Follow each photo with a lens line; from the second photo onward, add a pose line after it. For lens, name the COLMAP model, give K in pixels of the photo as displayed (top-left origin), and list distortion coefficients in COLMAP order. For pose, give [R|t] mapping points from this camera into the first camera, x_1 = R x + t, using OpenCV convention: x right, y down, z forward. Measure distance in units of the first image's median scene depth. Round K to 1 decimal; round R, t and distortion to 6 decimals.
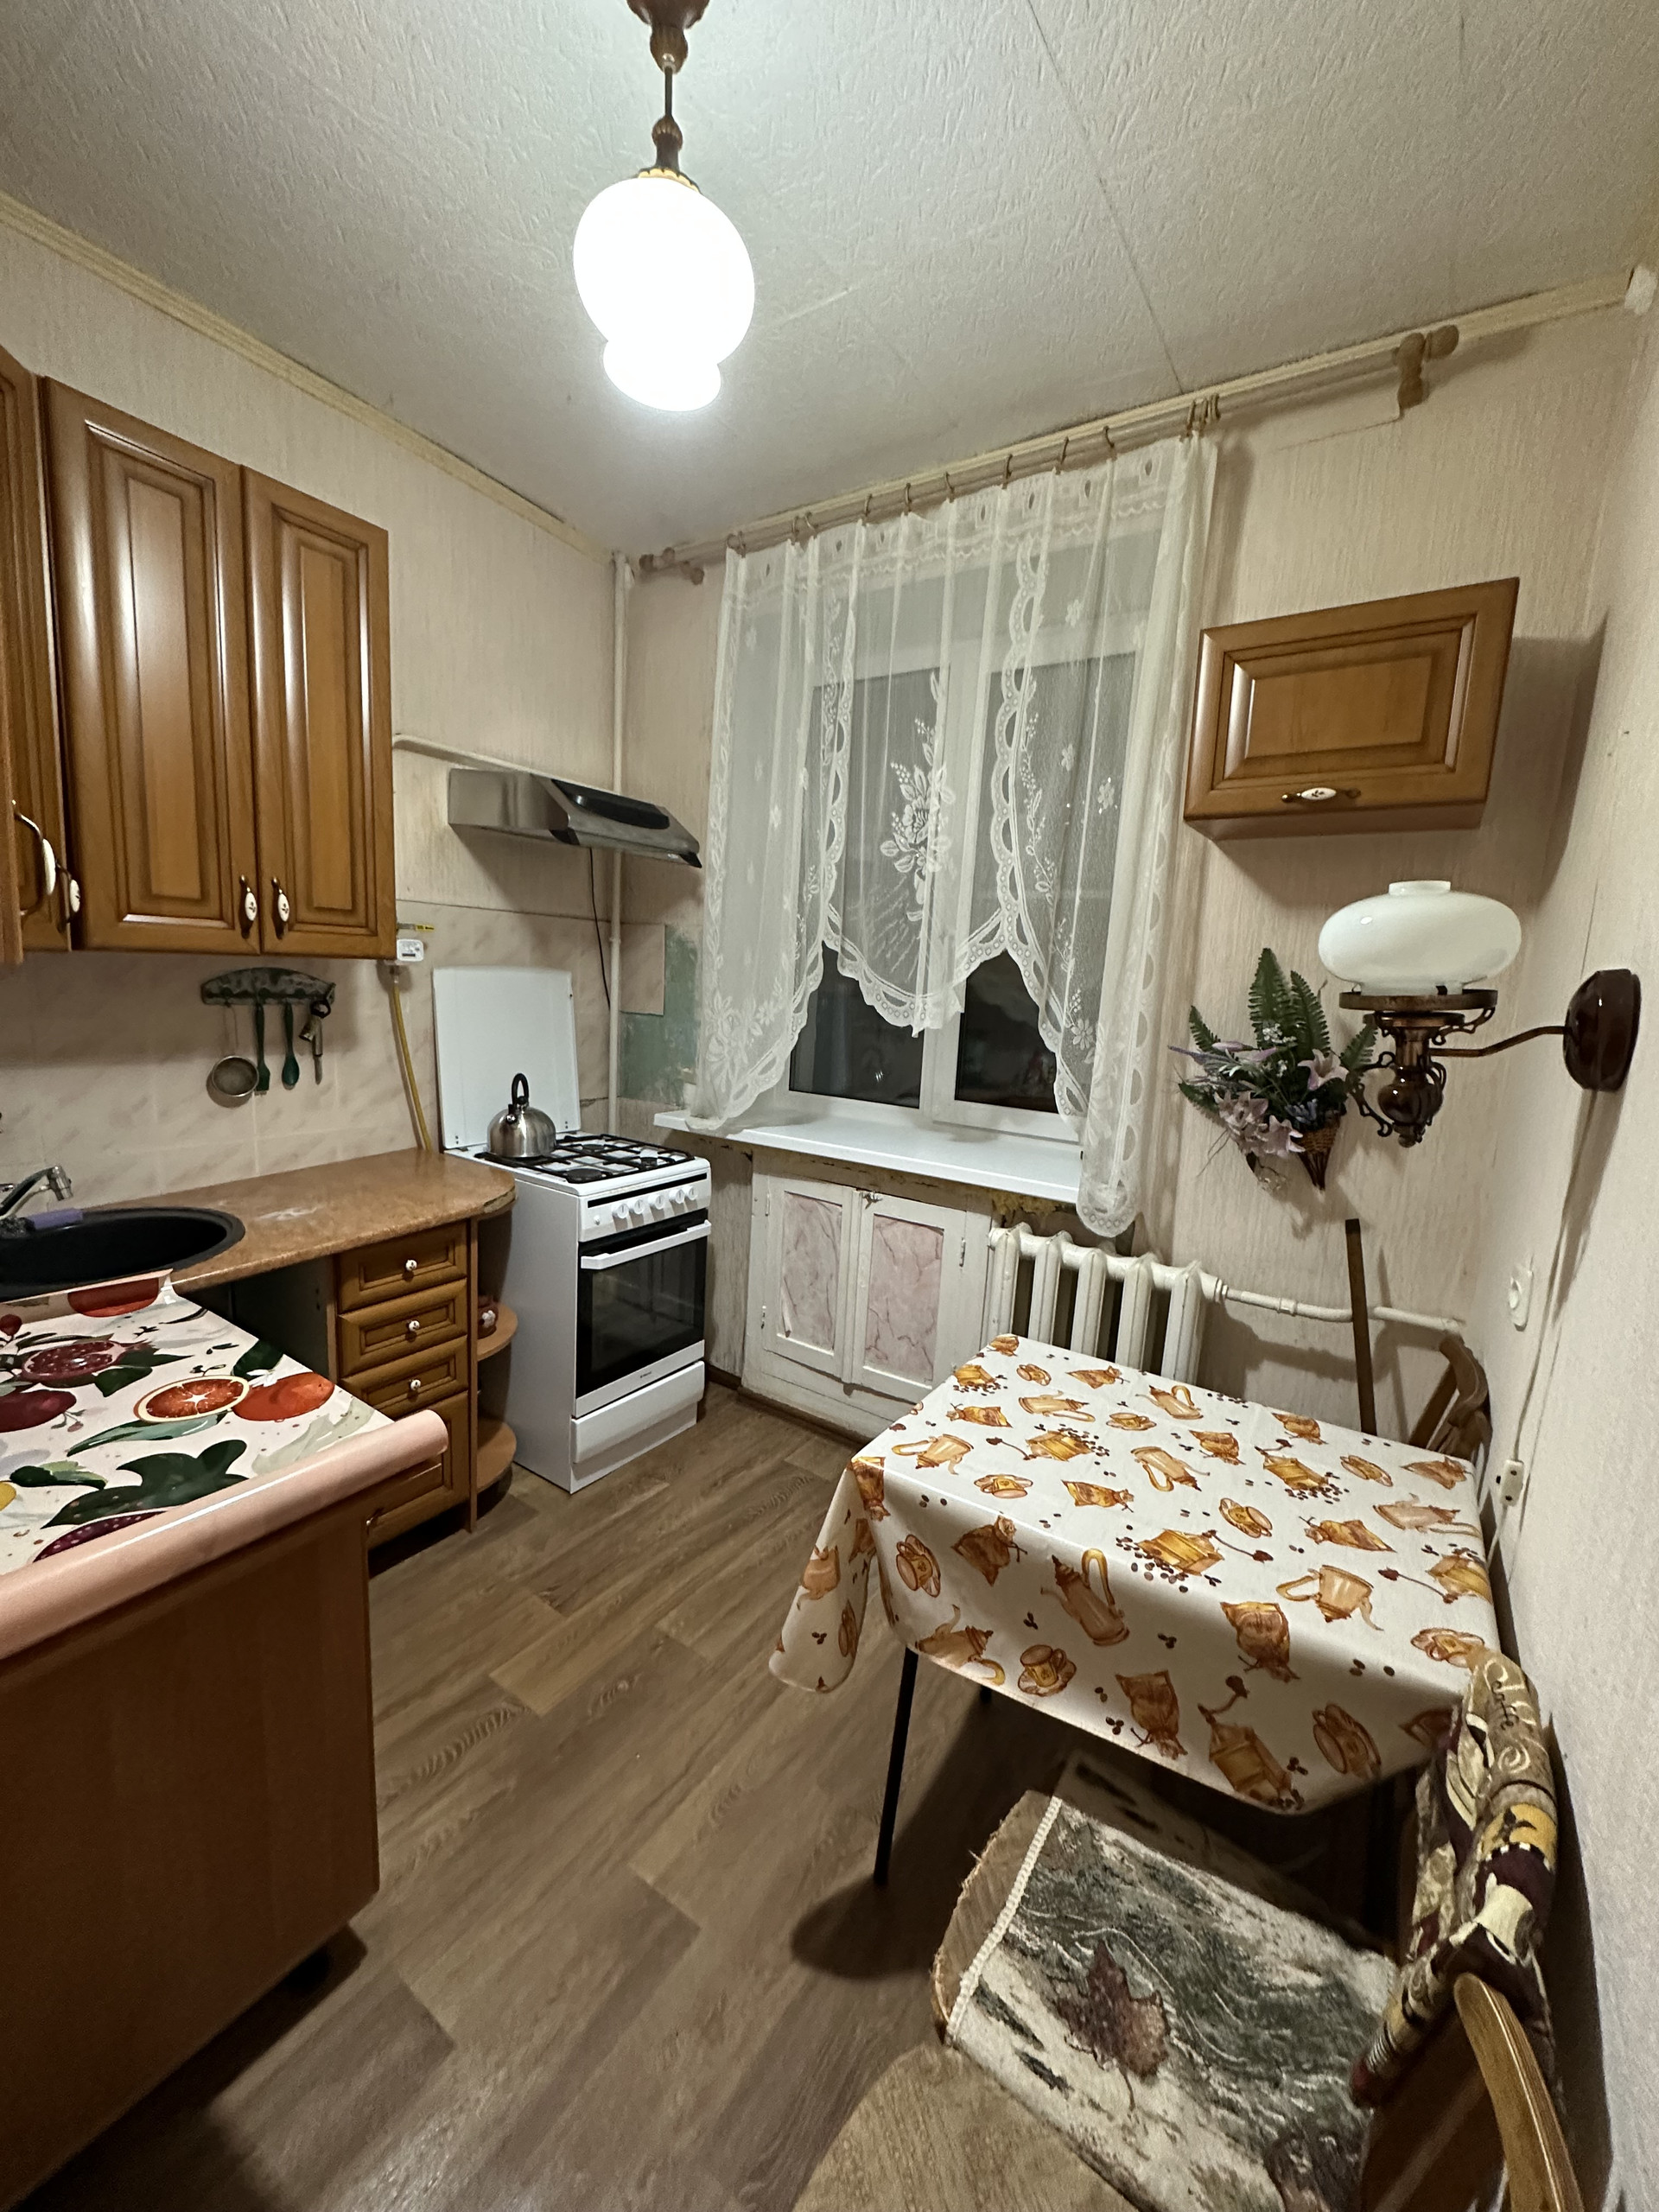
lens RADIAL K [[878.5, 0, 830.1], [0, 878.5, 1108.0], [0, 0, 1]] dist [-0.004571, 0.000913]
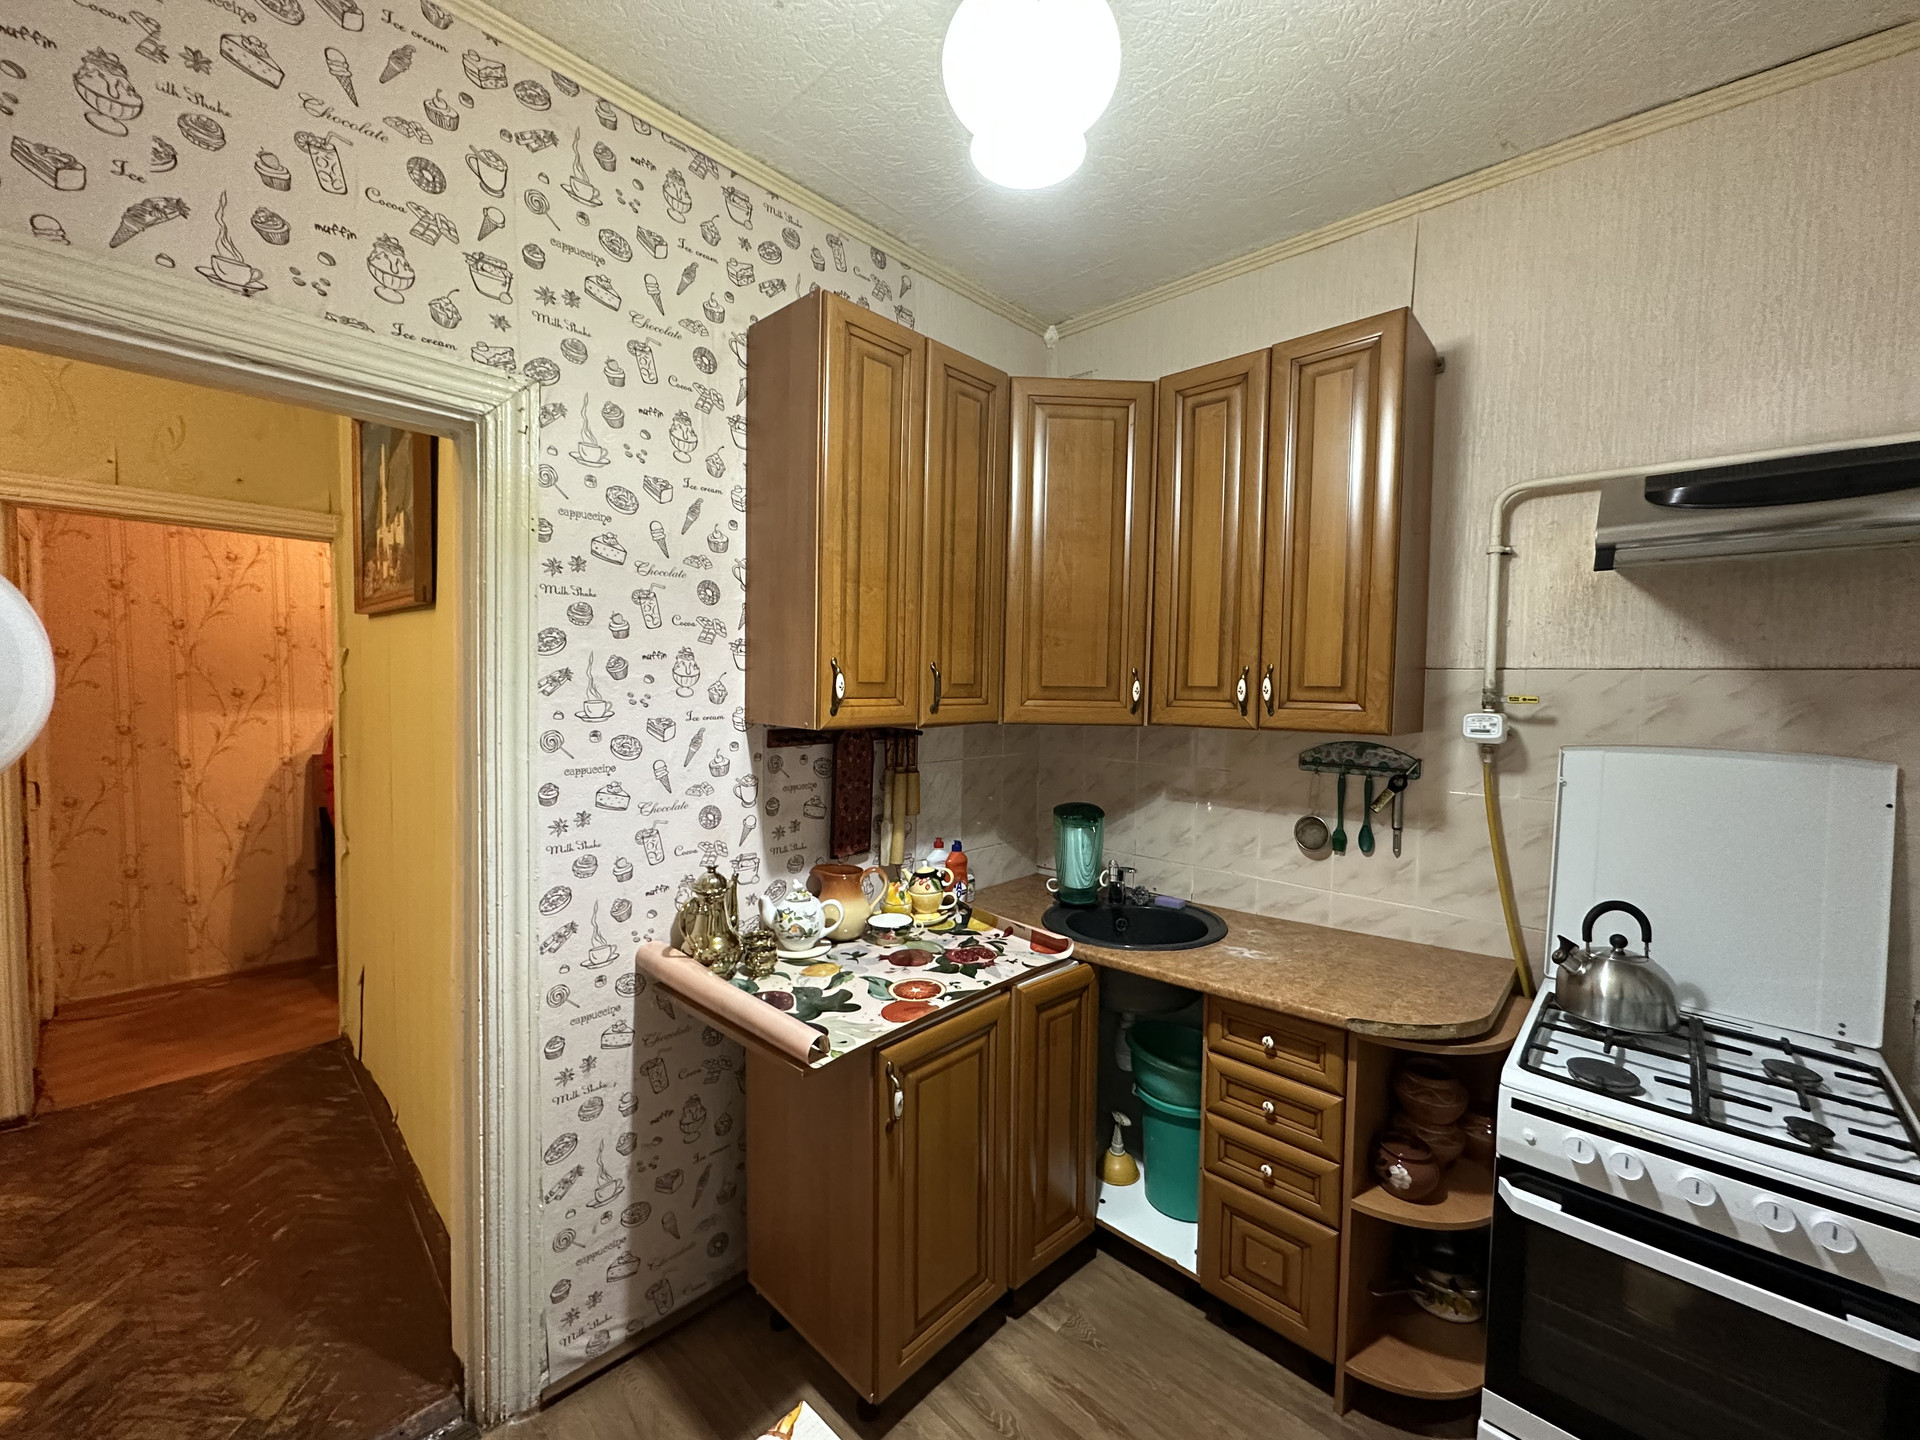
lens RADIAL K [[762.5, 0, 961.3], [0, 762.5, 718.5], [0, 0, 1]] dist [-0.004571, 0.000913]
pose [[-0.160966, -0.011671, -0.986891, 0.398756], [-0.177522, 0.983964, 0.017318, -0.123529], [0.970863, 0.177982, -0.160457, 0.705660]]
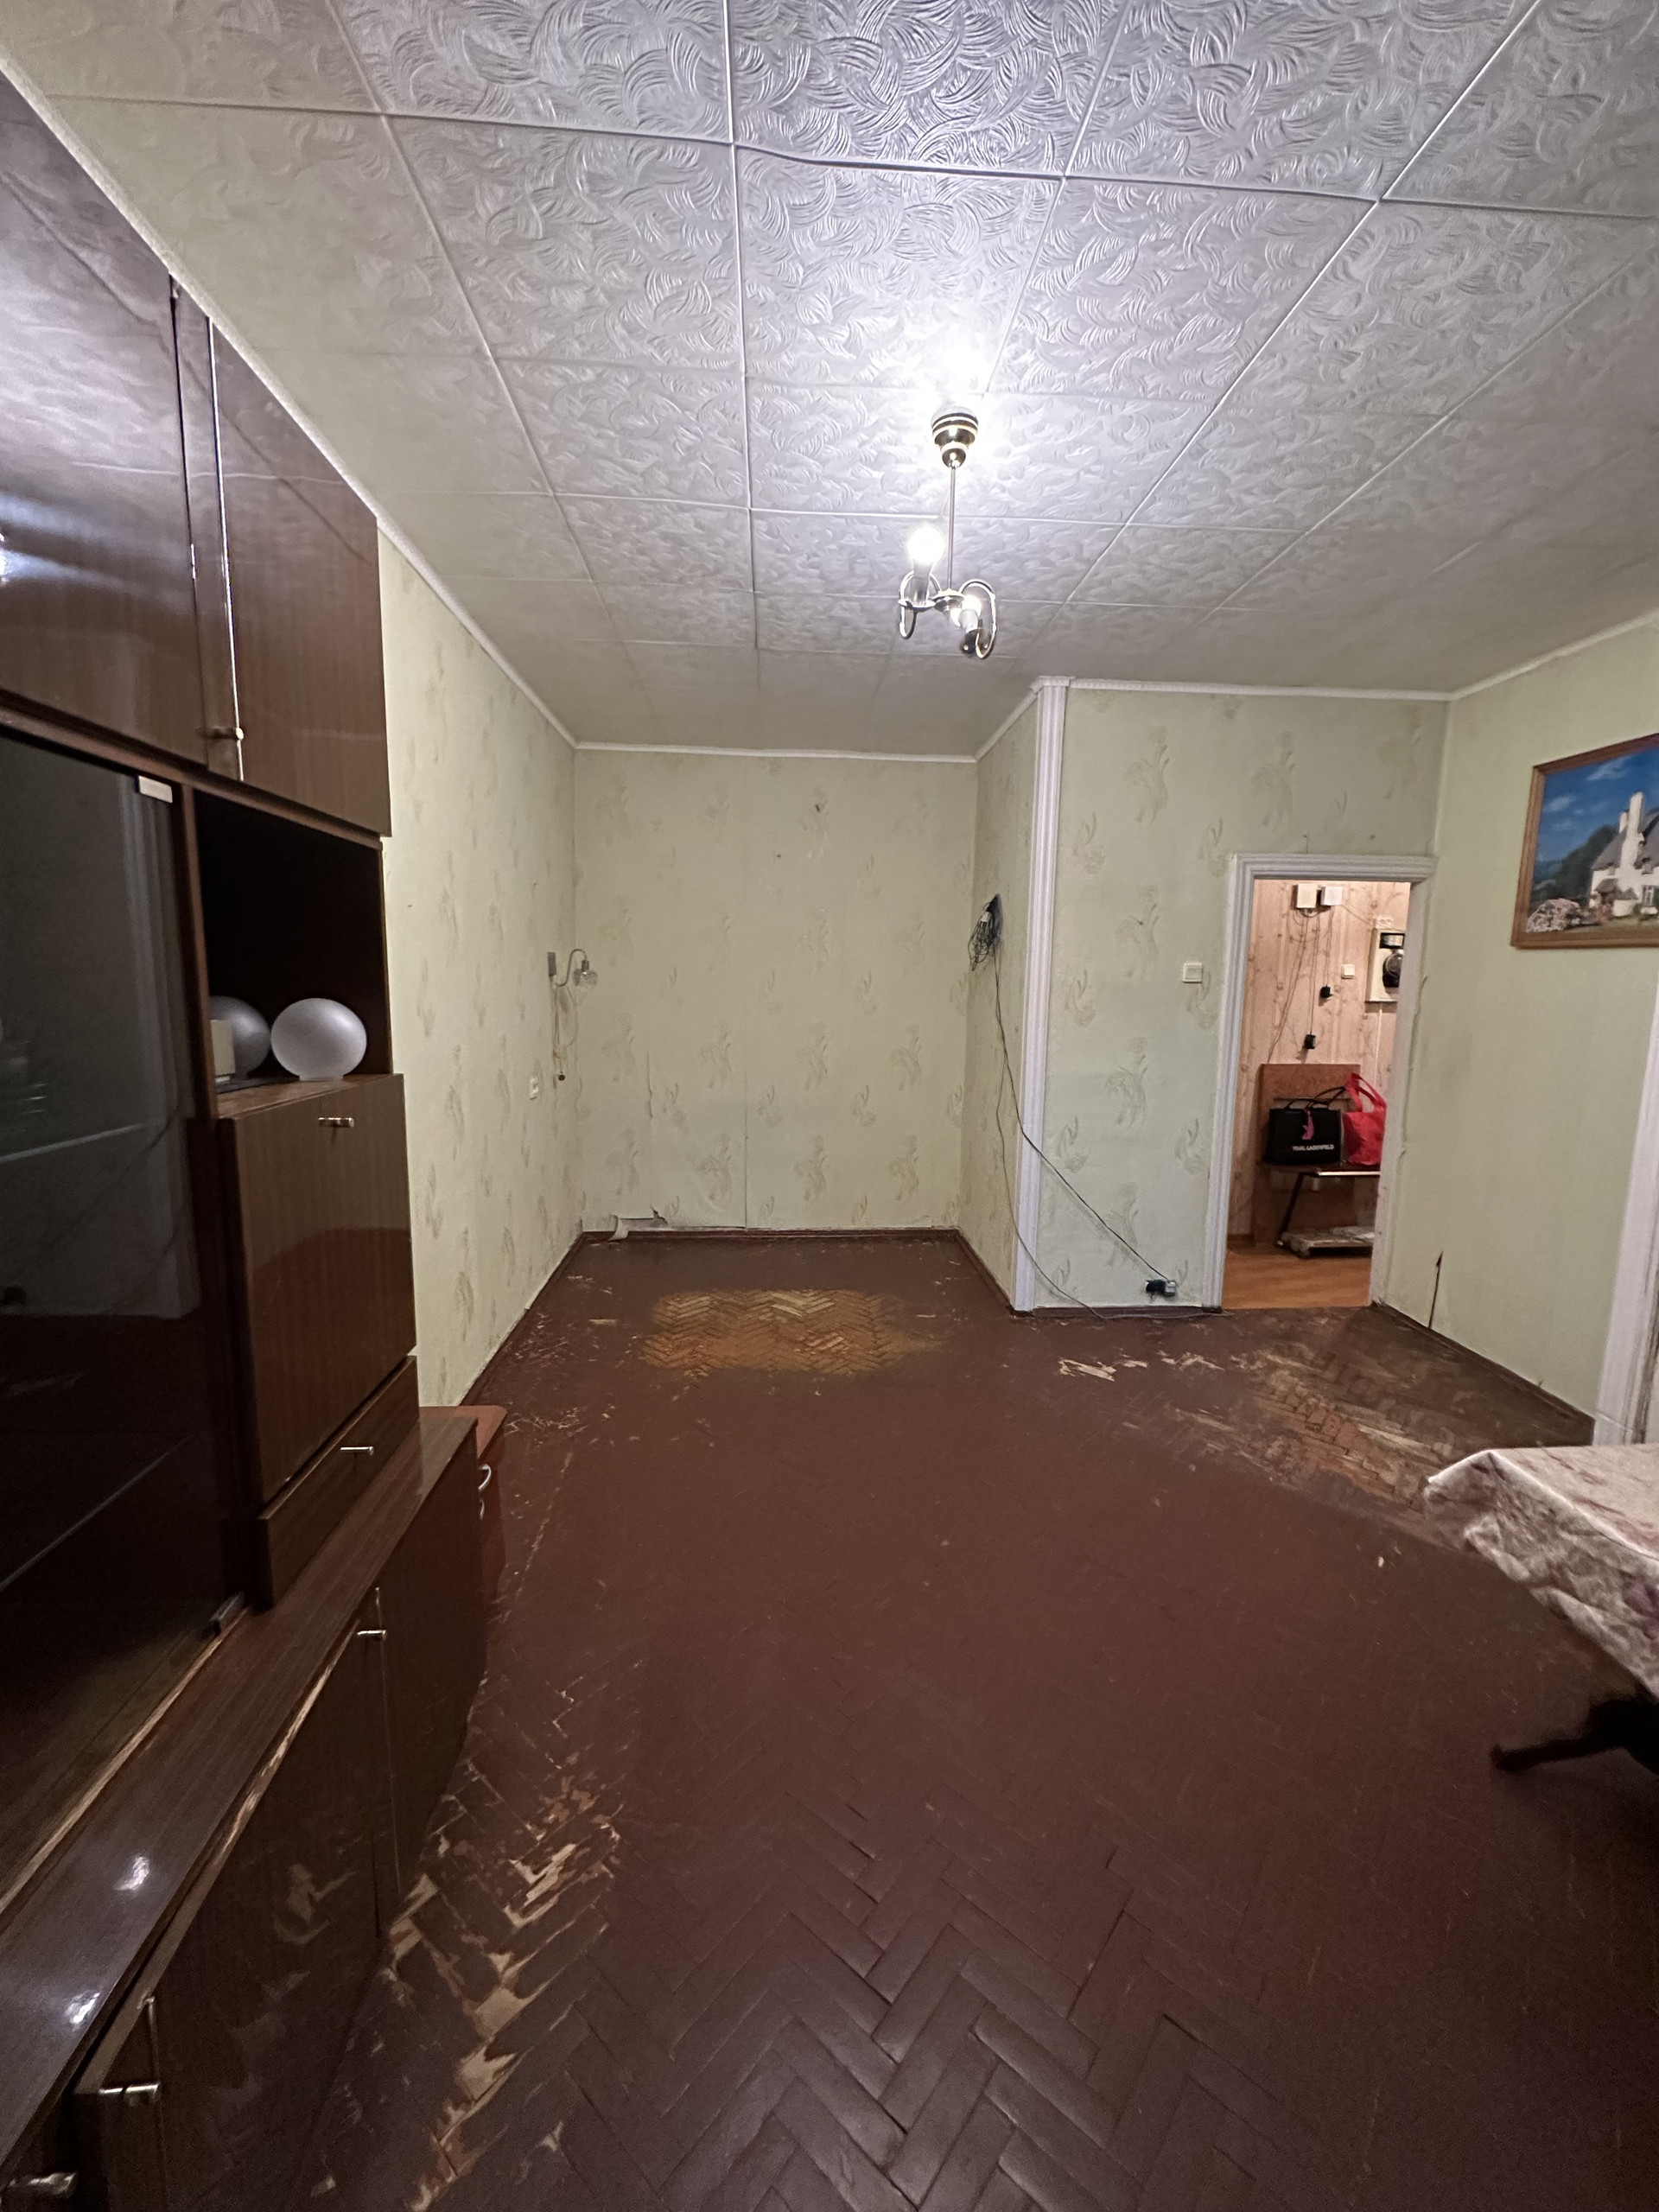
lens RADIAL K [[878.5, 0, 824.0], [0, 878.5, 1109.9], [0, 0, 1]] dist [-0.004571, 0.000913]
pose [[-0.790078, 0.028951, -0.612323, 1.363758], [-0.144663, 0.961866, 0.232136, 0.004183], [0.595693, 0.271986, -0.755760, 0.061264]]
